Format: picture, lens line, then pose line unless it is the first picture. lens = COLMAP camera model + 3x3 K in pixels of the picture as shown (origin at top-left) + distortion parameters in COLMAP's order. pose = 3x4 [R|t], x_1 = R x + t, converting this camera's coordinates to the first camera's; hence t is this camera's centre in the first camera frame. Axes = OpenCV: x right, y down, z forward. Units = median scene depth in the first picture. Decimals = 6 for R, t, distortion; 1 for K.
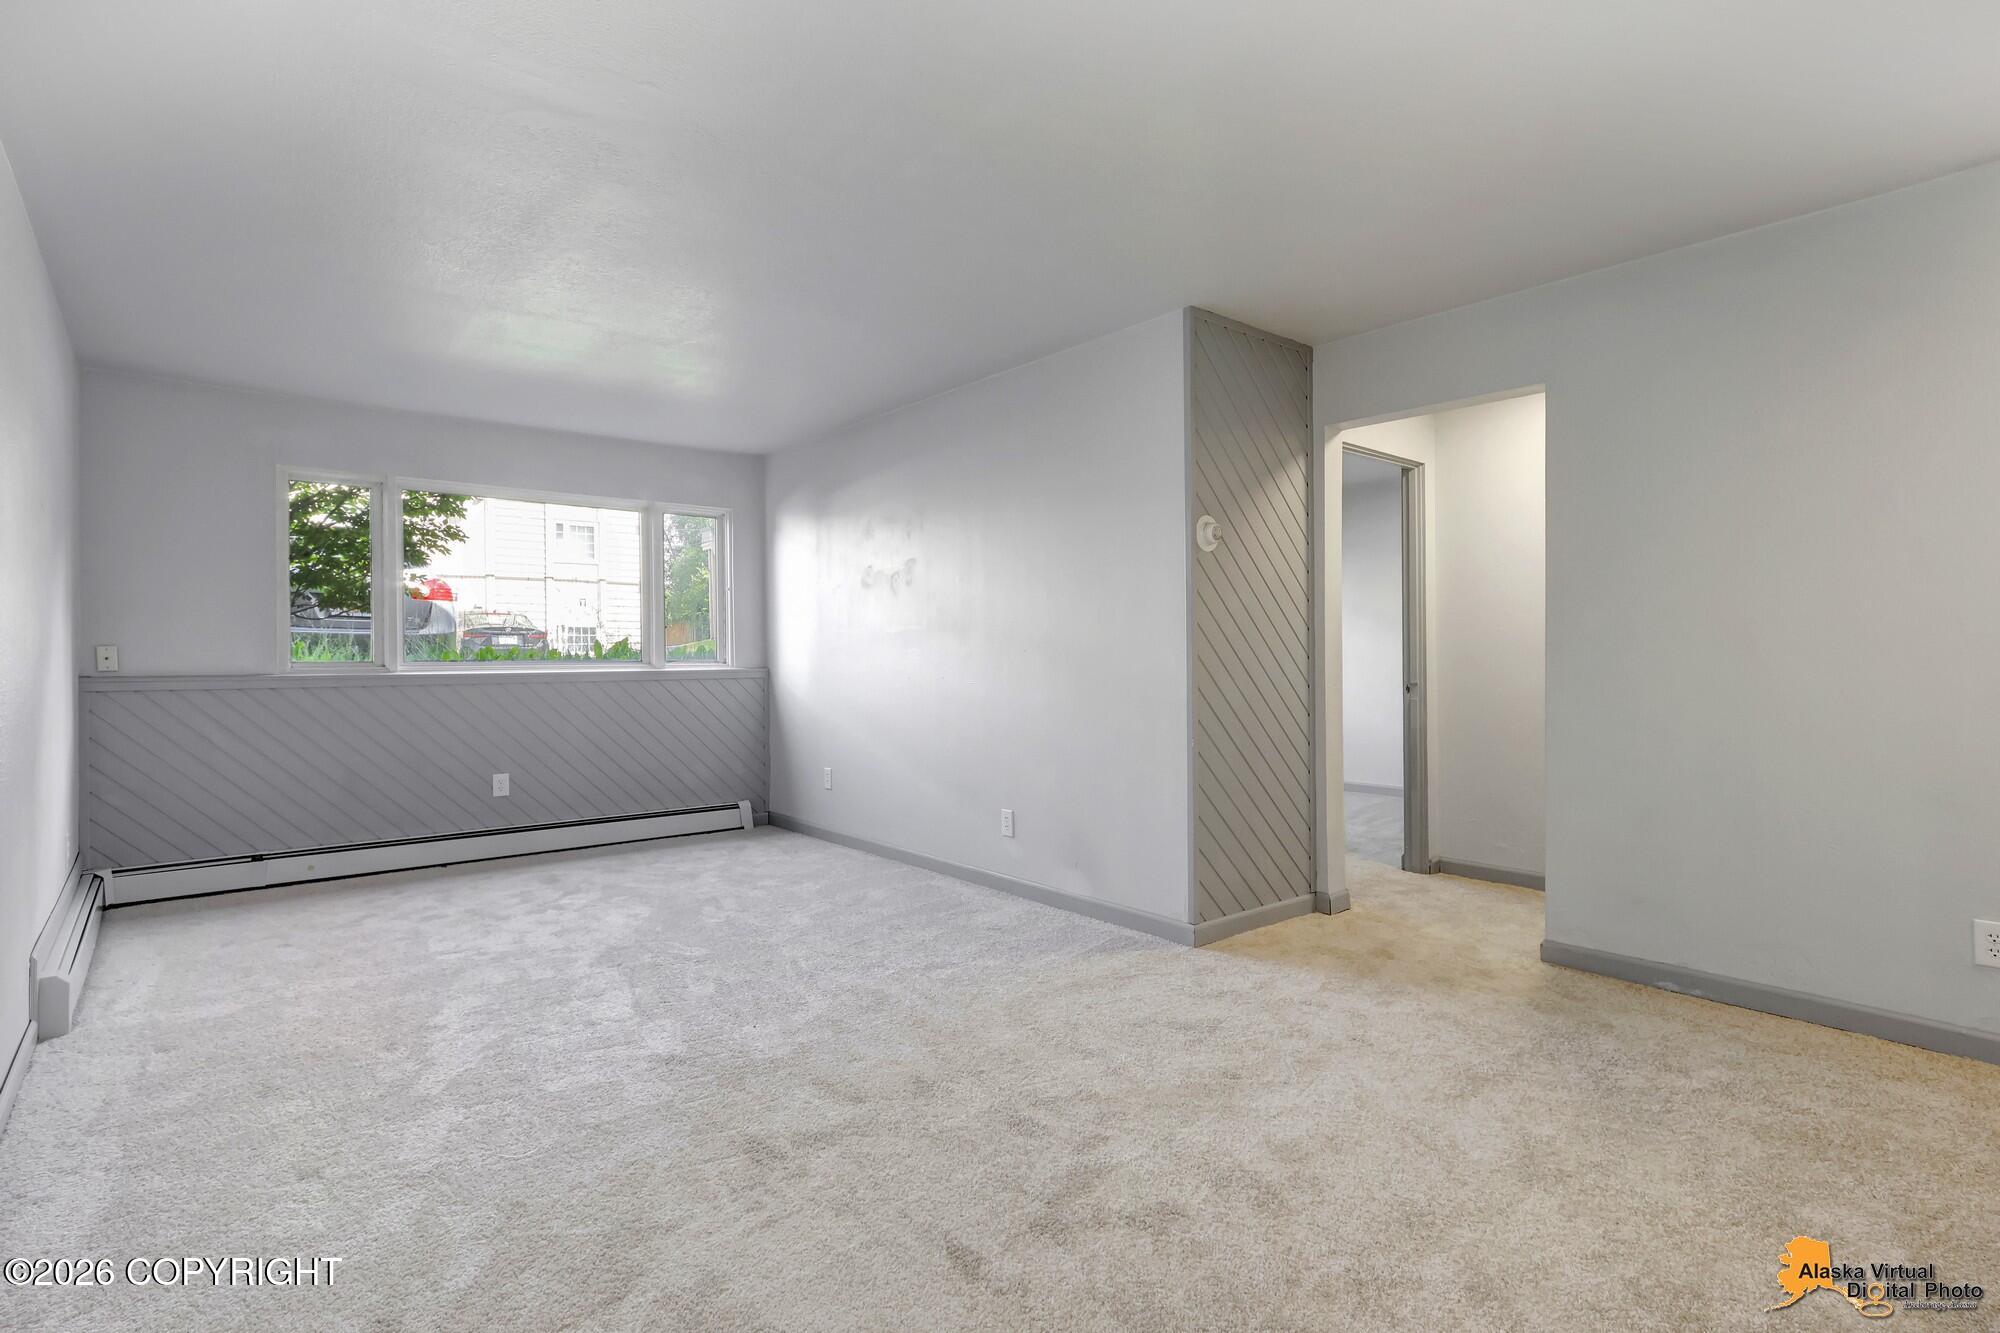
lens RADIAL K [[983.6, 0, 1011.6], [0, 983.6, 664.7], [0, 0, 1]] dist [0.003692, -0.000317]
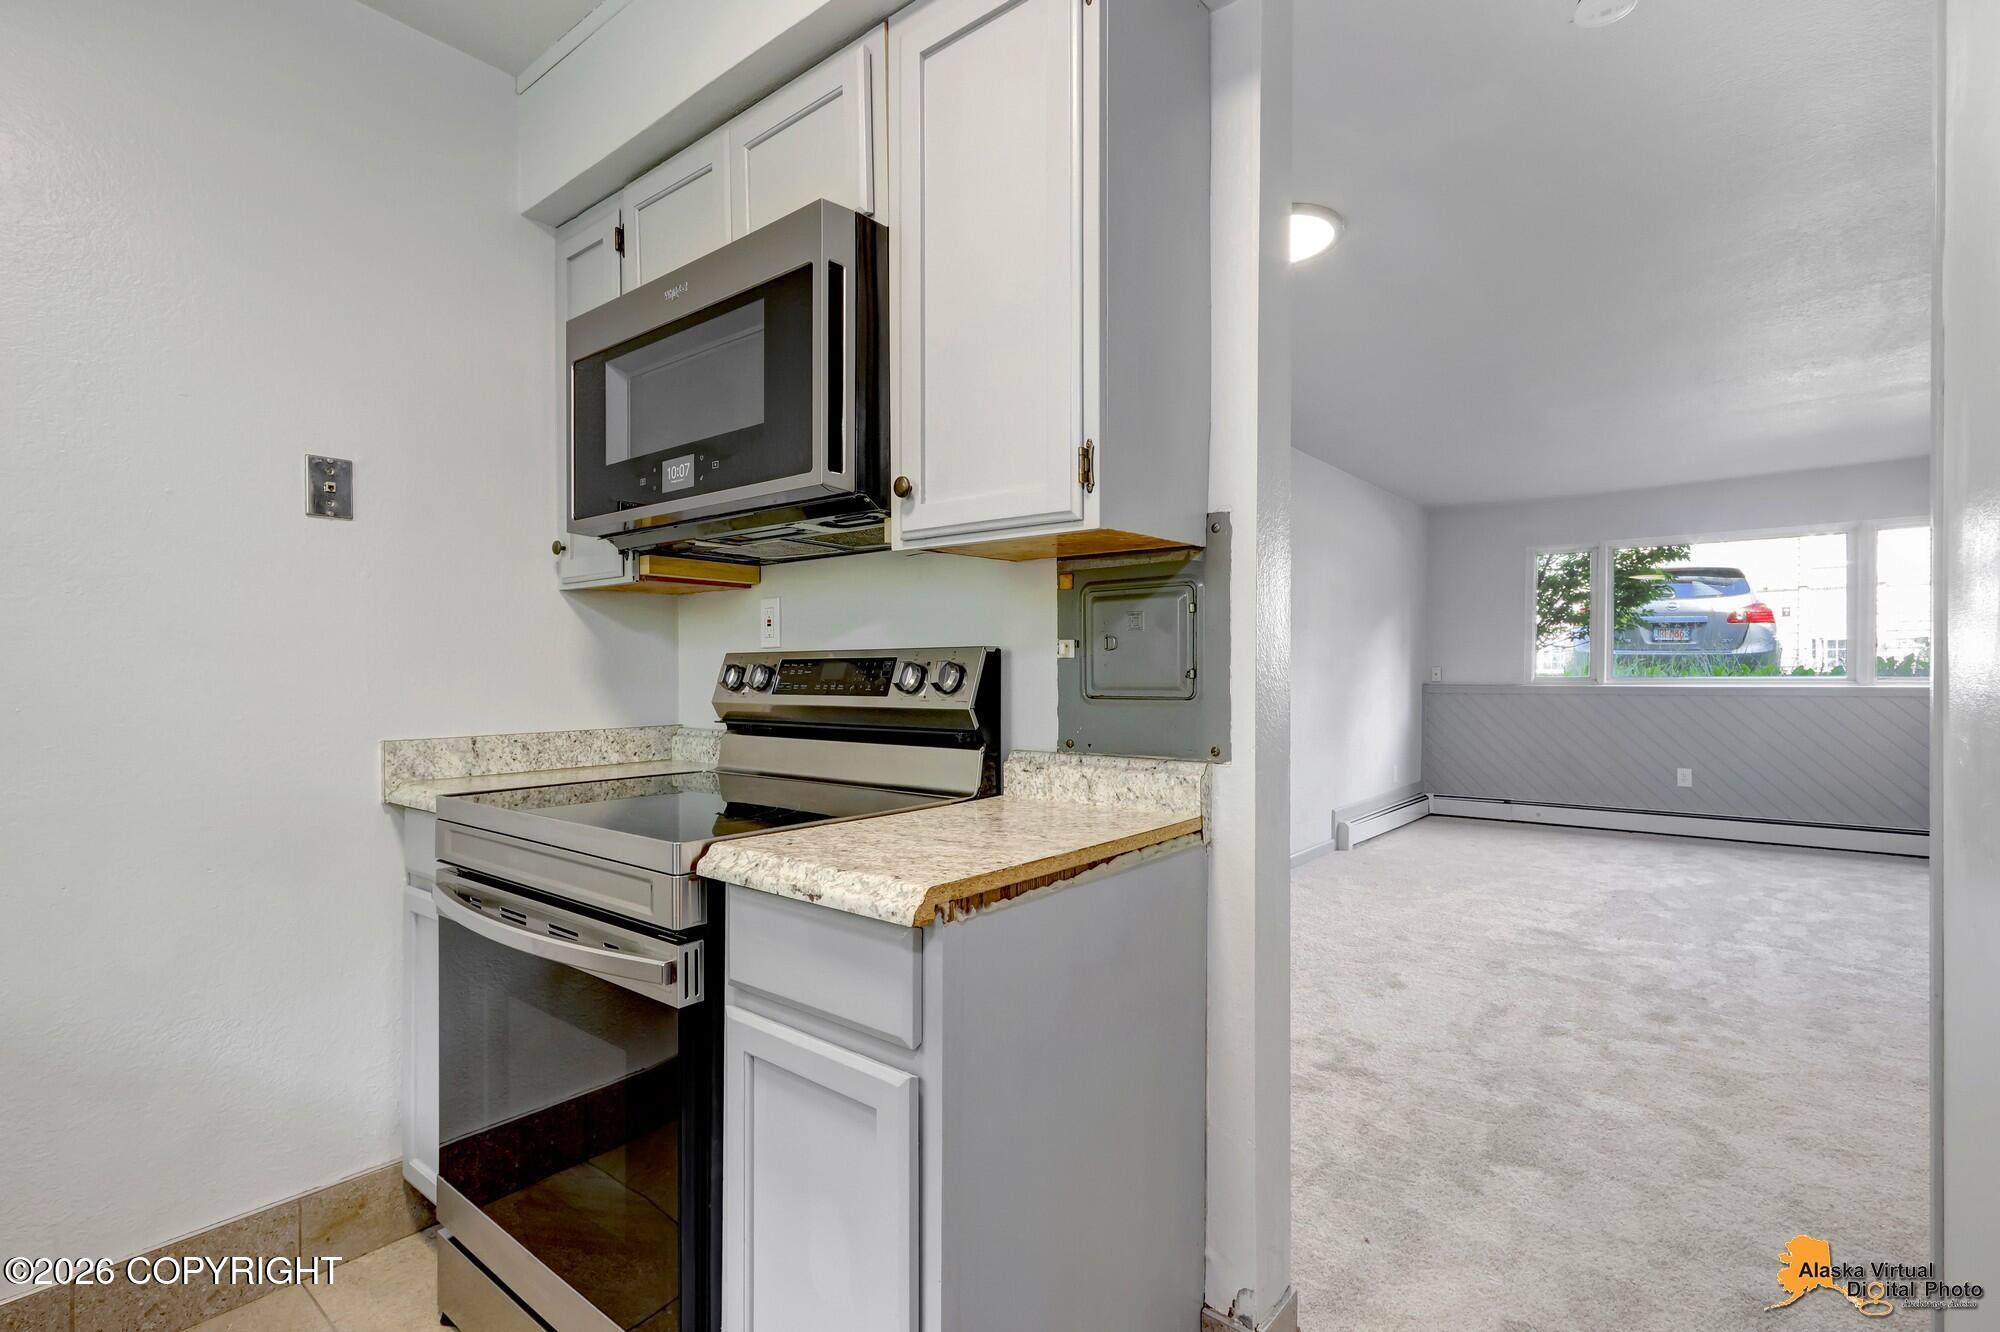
lens RADIAL K [[940.9, 0, 979.7], [0, 940.9, 691.6], [0, 0, 1]] dist [-0.004833, -0.000573]
pose [[0.168909, 0.021596, -0.985395, 0.632603], [-0.008384, 0.999755, 0.020473, -0.002644], [0.985596, 0.004803, 0.169049, -0.088548]]
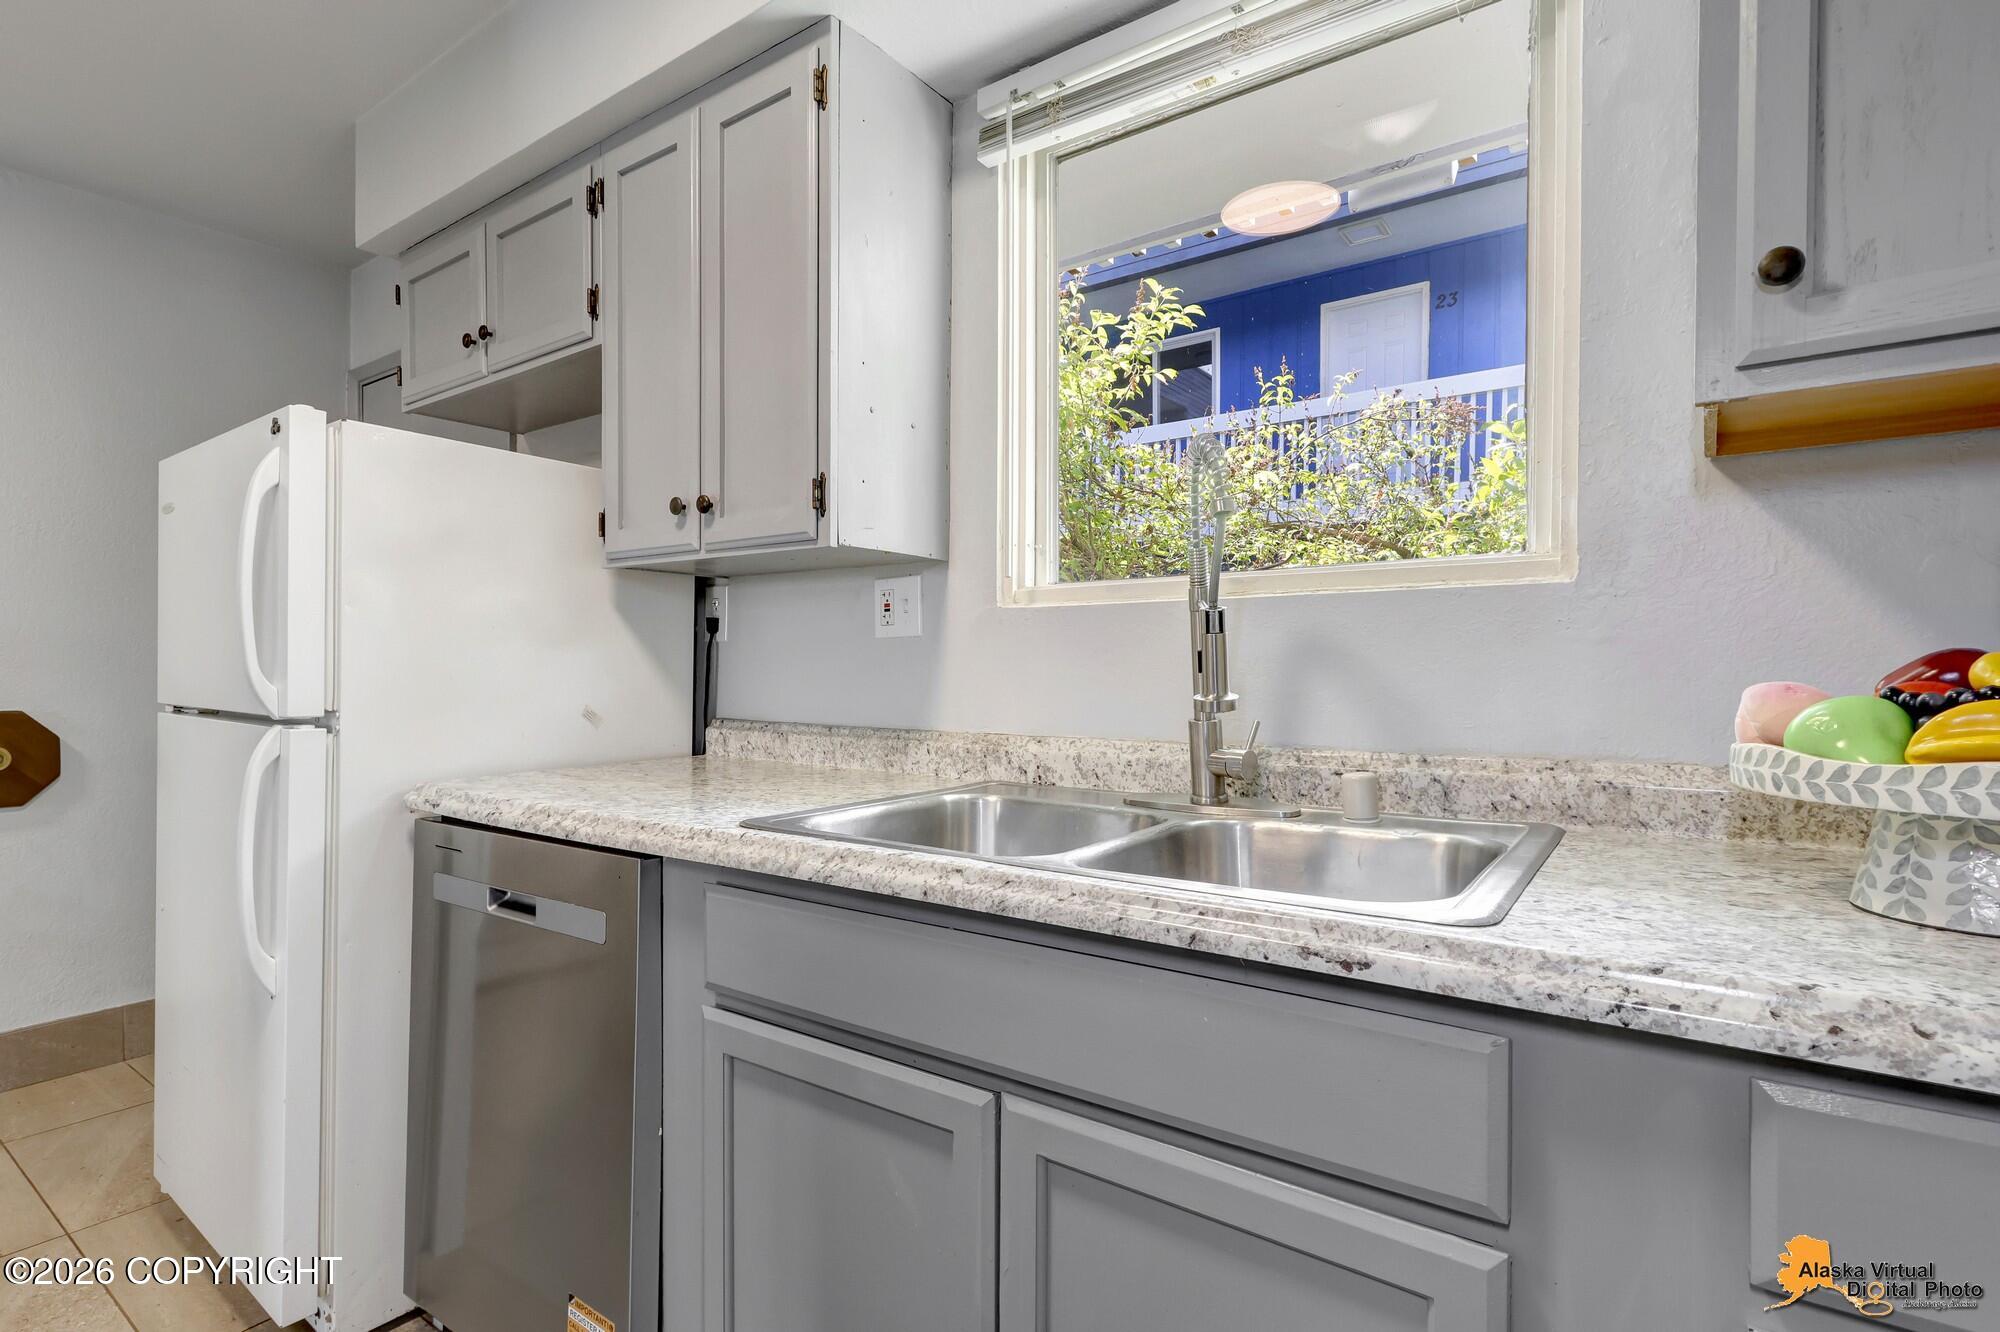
lens RADIAL K [[945.5, 0, 989.0], [0, 945.5, 659.6], [0, 0, 1]] dist [0.000943, -0.000202]
pose [[0.248934, -0.017790, -0.968357, 0.520784], [-0.015277, 0.999635, -0.022292, 0.009689], [0.968400, 0.020343, 0.248571, -0.192461]]
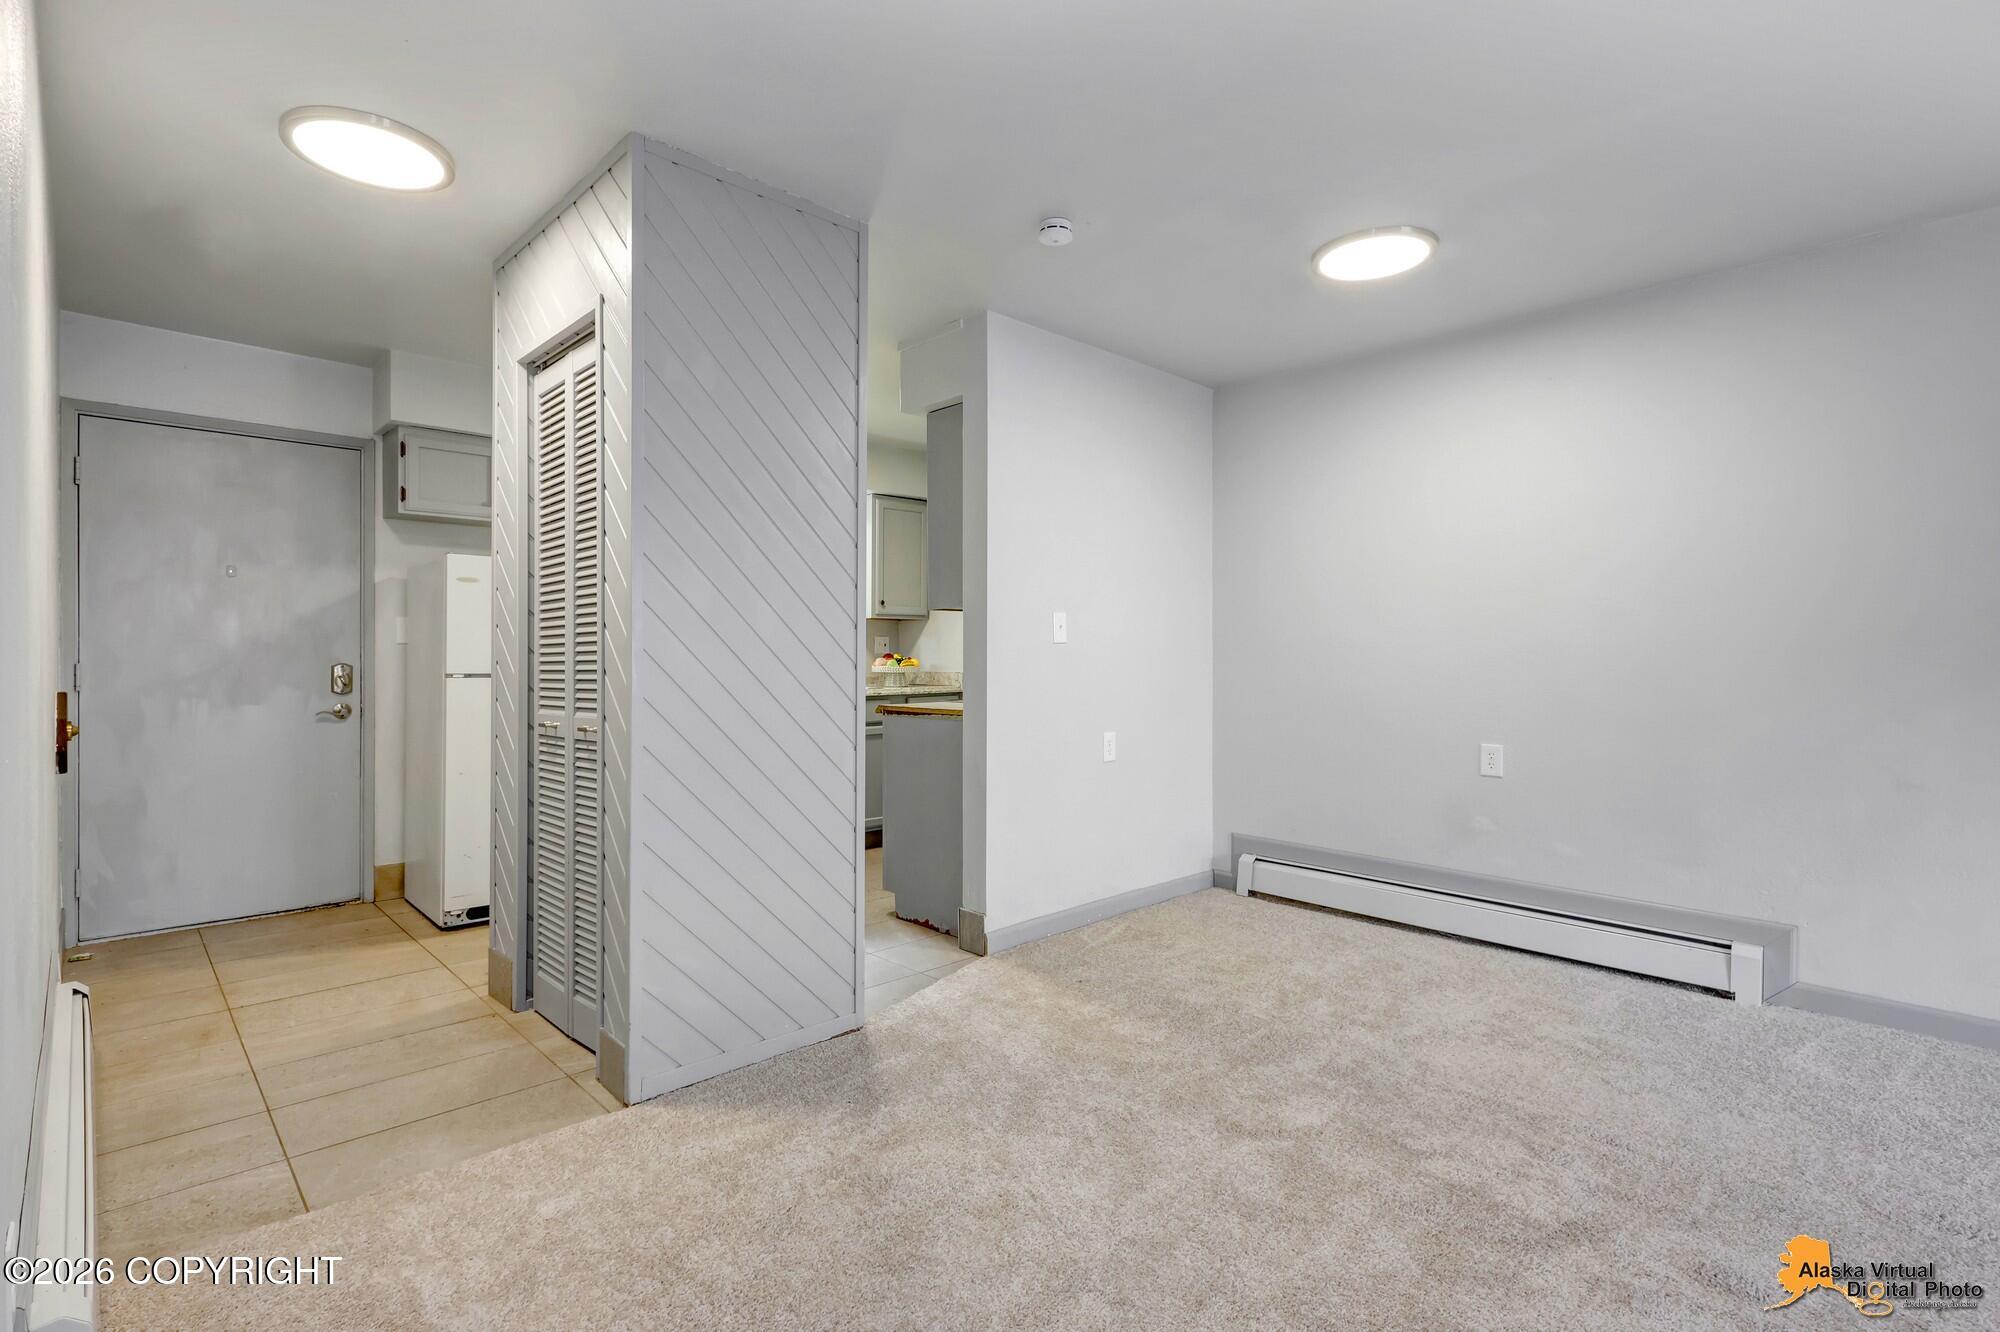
lens RADIAL K [[945.5, 0, 989.0], [0, 945.5, 659.6], [0, 0, 1]] dist [0.000943, -0.000202]
pose [[-0.998301, 0.003599, -0.058159, 0.349467], [0.002670, 0.999868, 0.016037, -0.014624], [0.058209, 0.015855, -0.998179, 0.945664]]
